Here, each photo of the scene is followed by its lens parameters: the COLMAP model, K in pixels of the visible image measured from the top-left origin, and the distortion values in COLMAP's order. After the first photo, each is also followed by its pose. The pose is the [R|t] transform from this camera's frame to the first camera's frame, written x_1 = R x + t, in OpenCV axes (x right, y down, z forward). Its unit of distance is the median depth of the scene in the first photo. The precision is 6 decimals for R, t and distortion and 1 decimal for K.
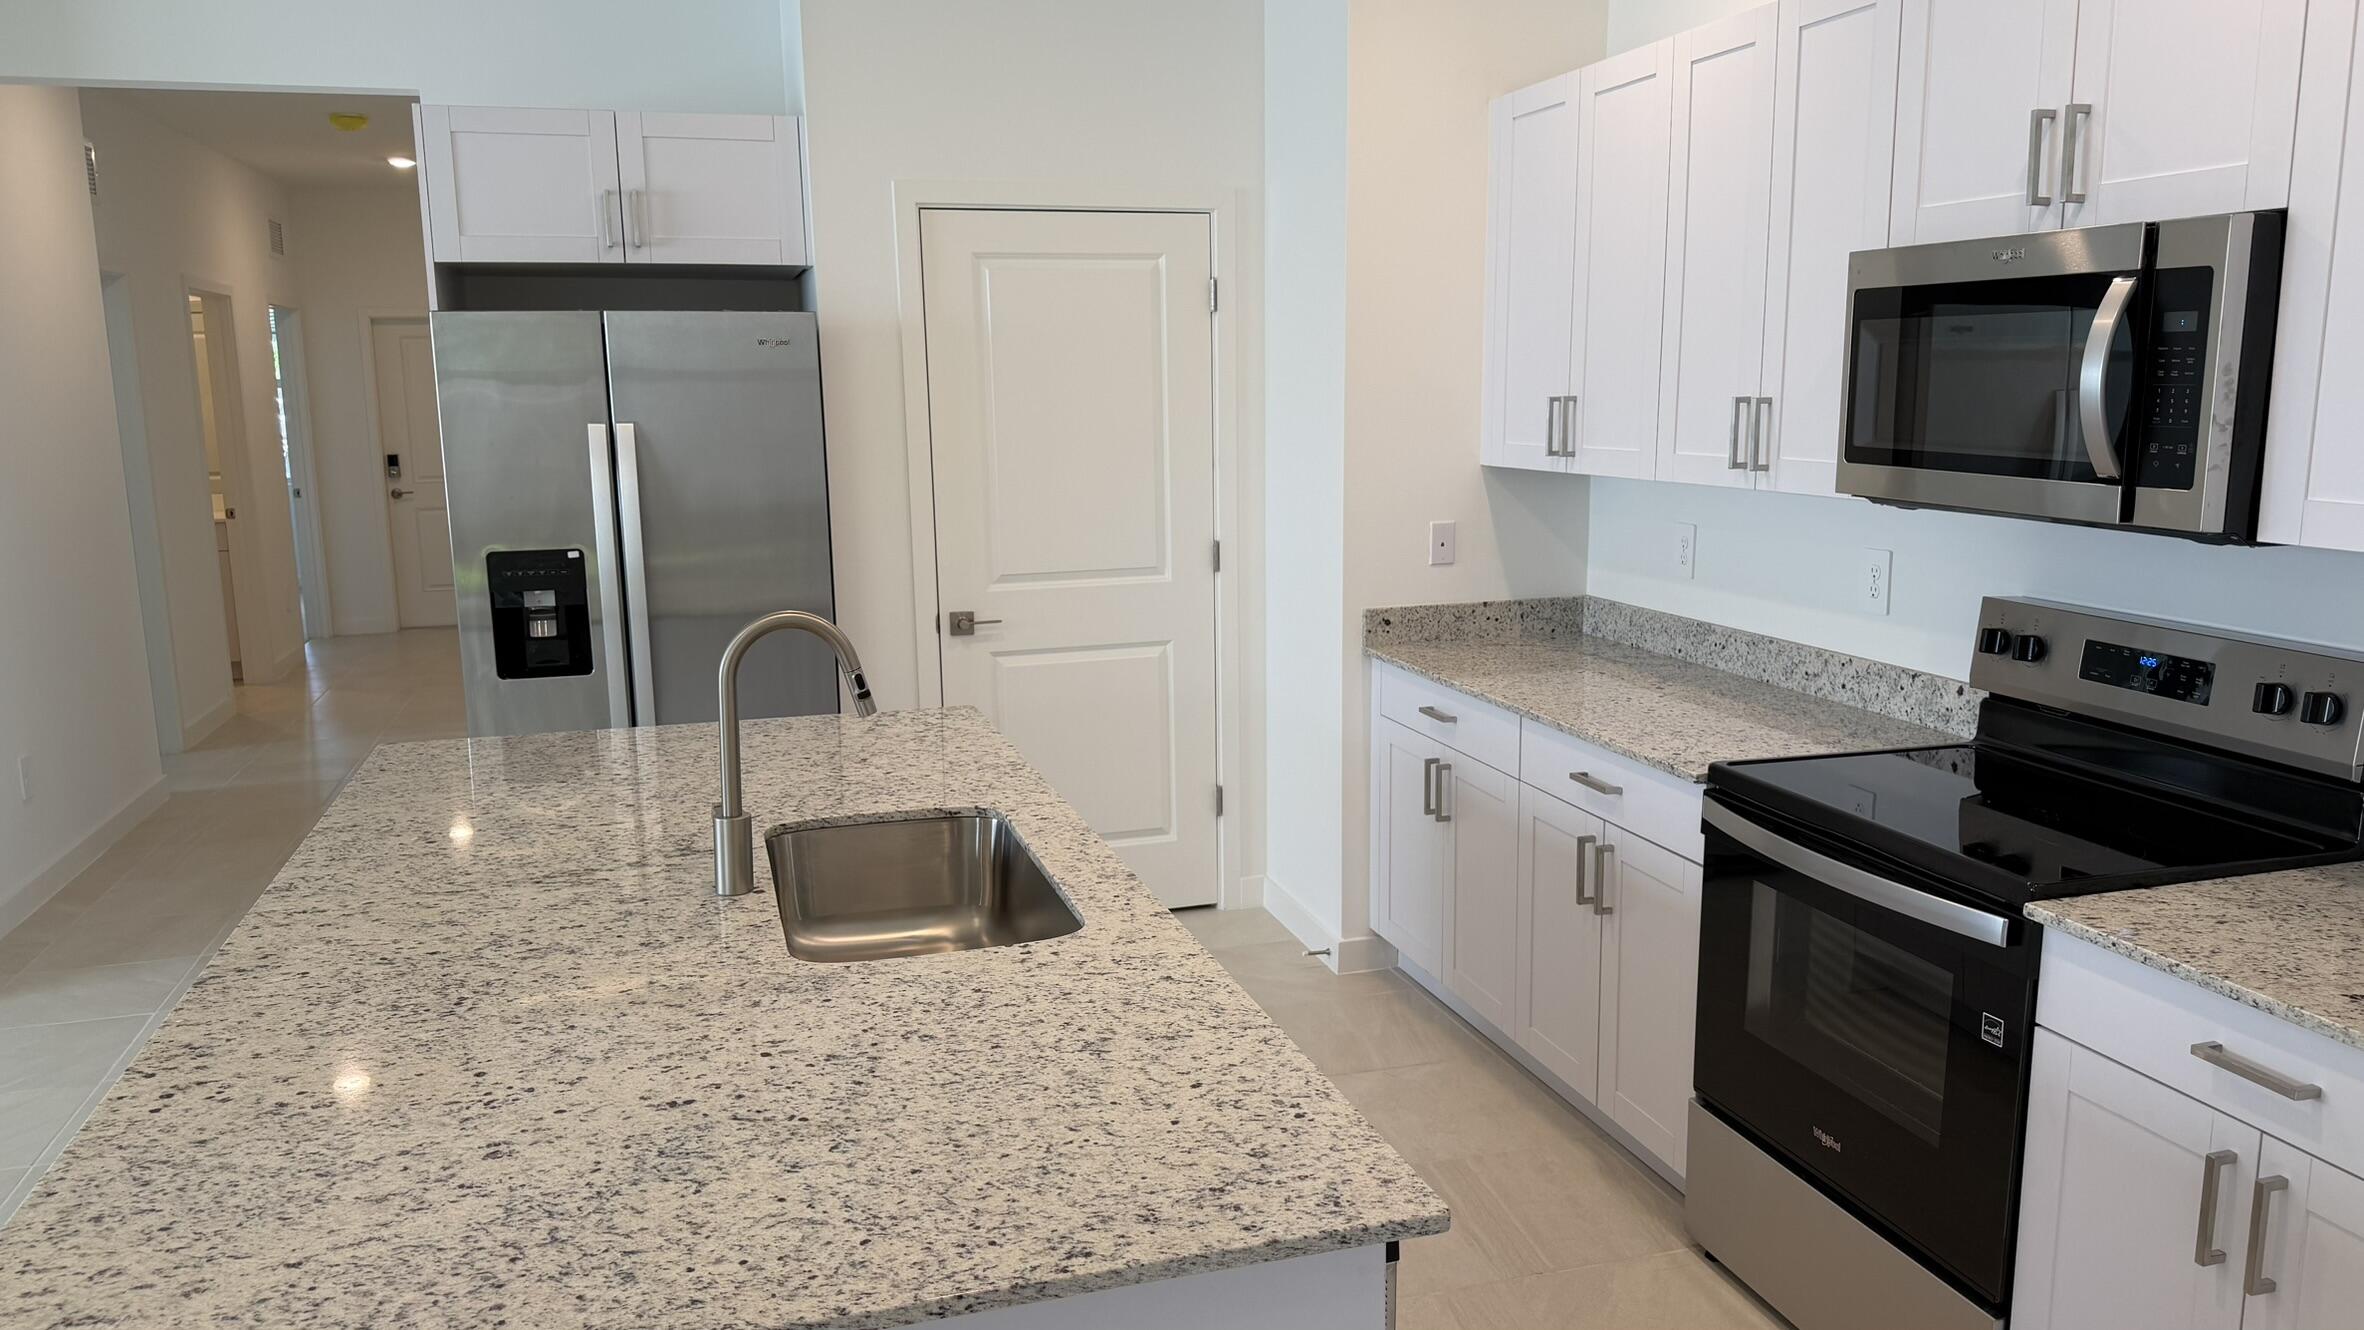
lens RADIAL K [[1658.5, 0, 1158.9], [0, 1658.5, 669.4], [0, 0, 1]] dist [0.043860, -0.061216]
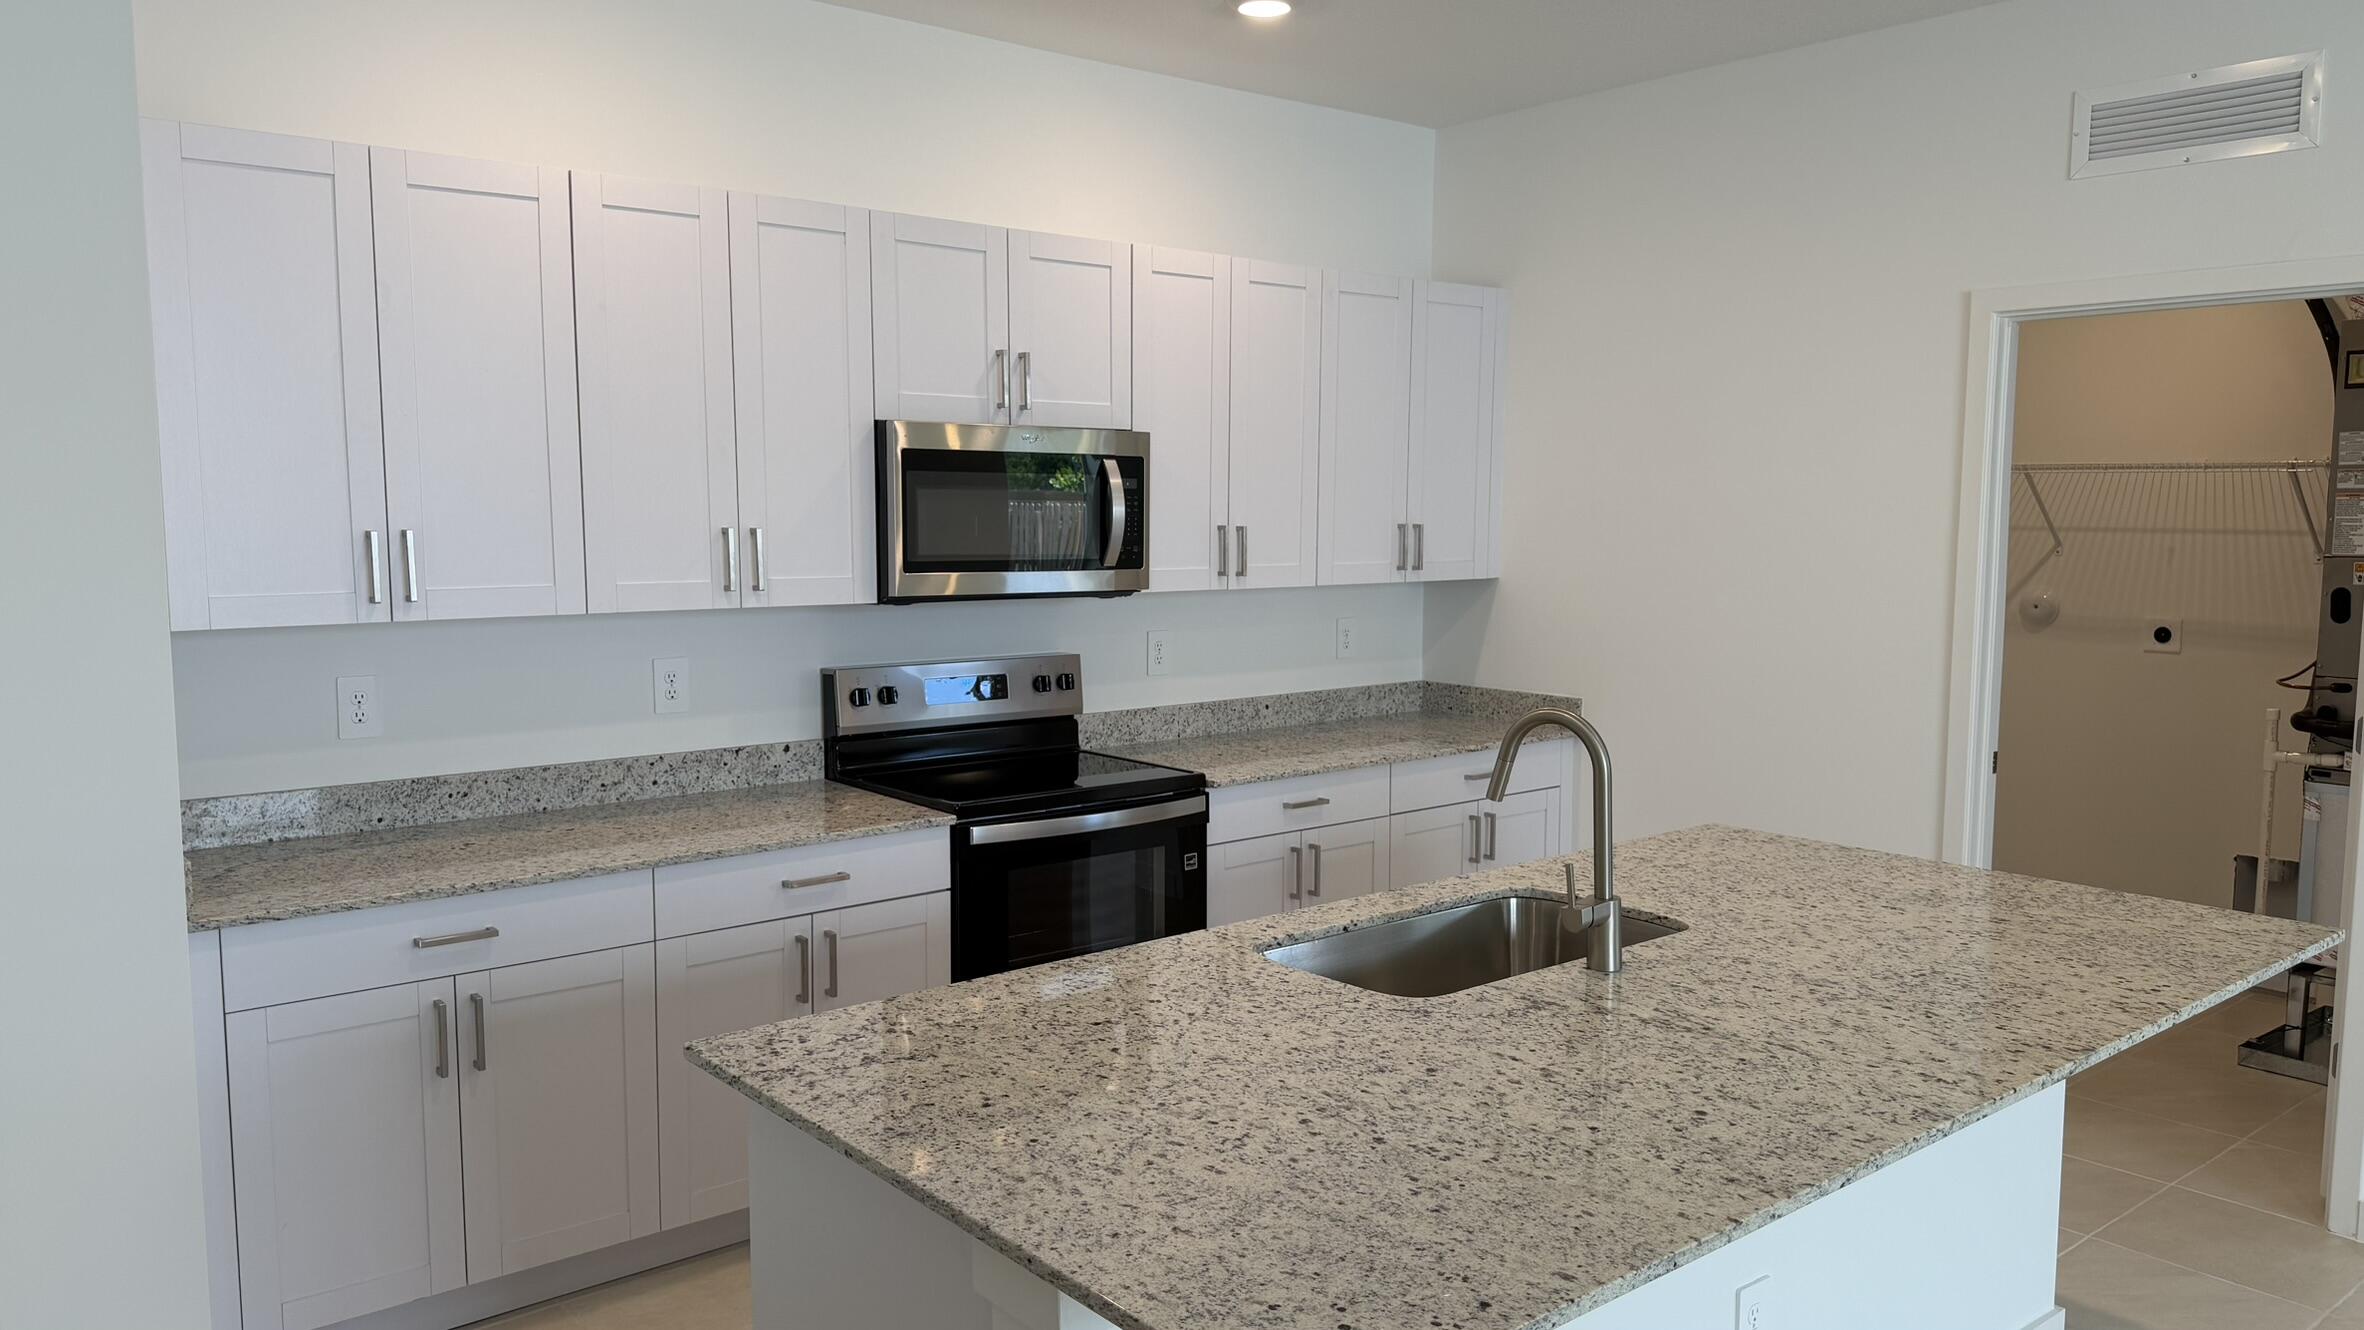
lens RADIAL K [[1658.5, 0, 1179.9], [0, 1658.5, 679.3], [0, 0, 1]] dist [0.043860, -0.061216]
pose [[-0.387042, -0.087669, 0.917885, -0.898824], [0.163917, 0.973072, 0.162058, -0.217168], [-0.907375, 0.213180, -0.362249, 1.276973]]
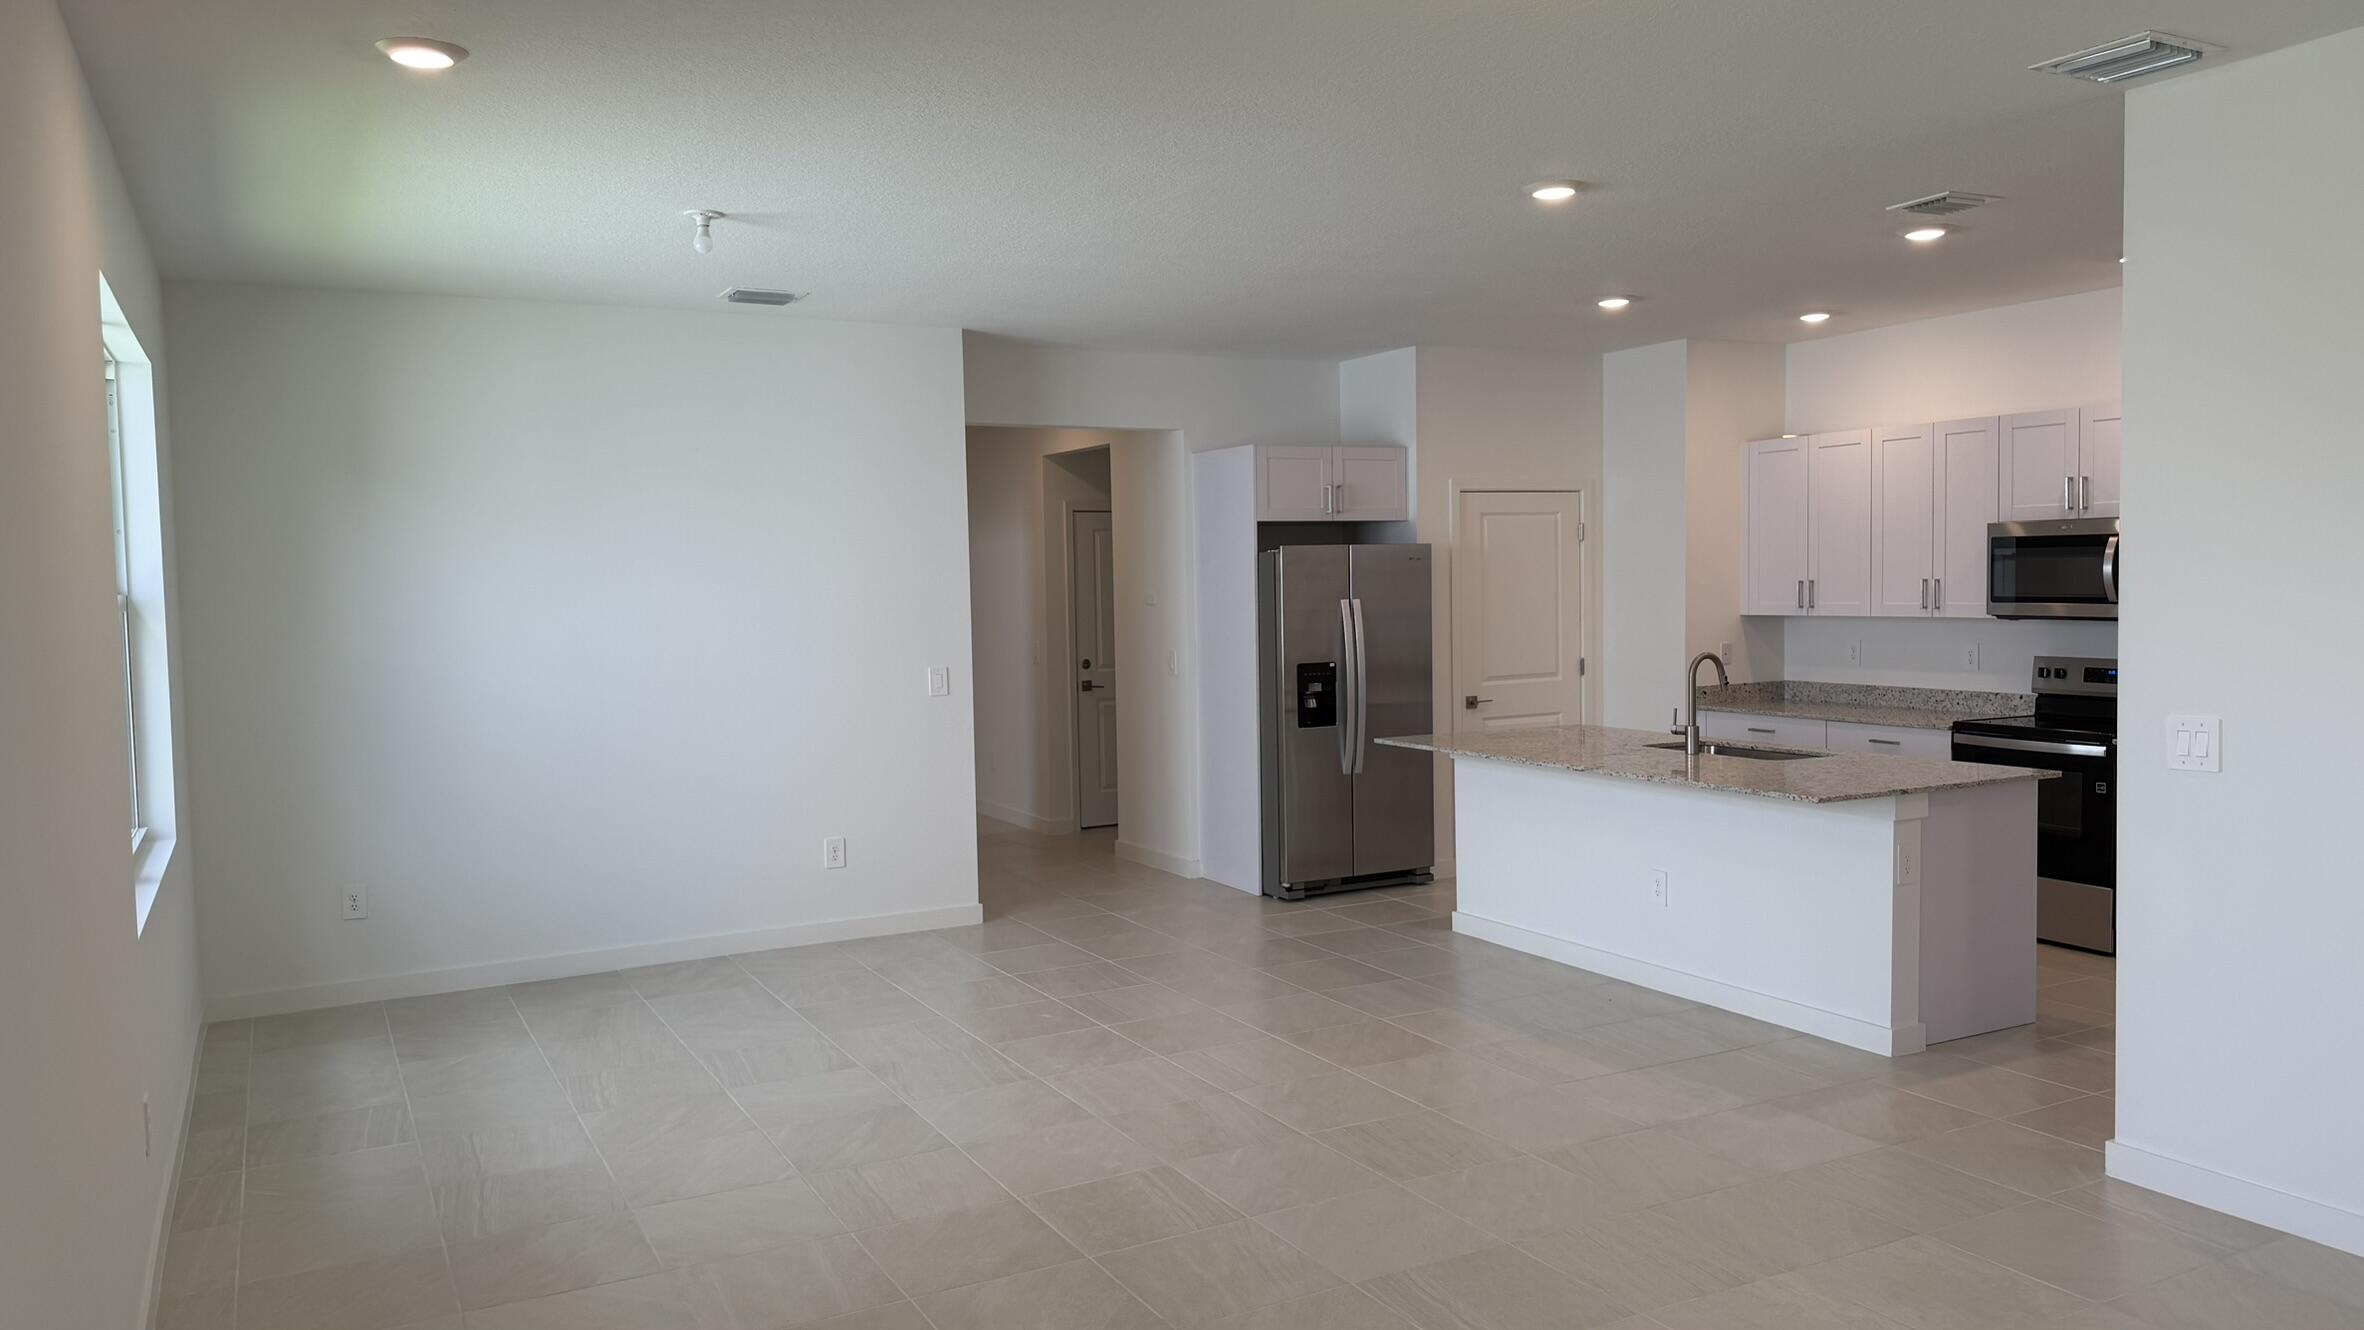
lens RADIAL K [[1658.5, 0, 1127.5], [0, 1658.5, 668.6], [0, 0, 1]] dist [0.043860, -0.061216]
pose [[0.984868, -0.016558, 0.172516, -1.327603], [0.037466, 0.992229, -0.118654, 0.229540], [-0.169210, 0.123322, 0.977834, -1.267957]]
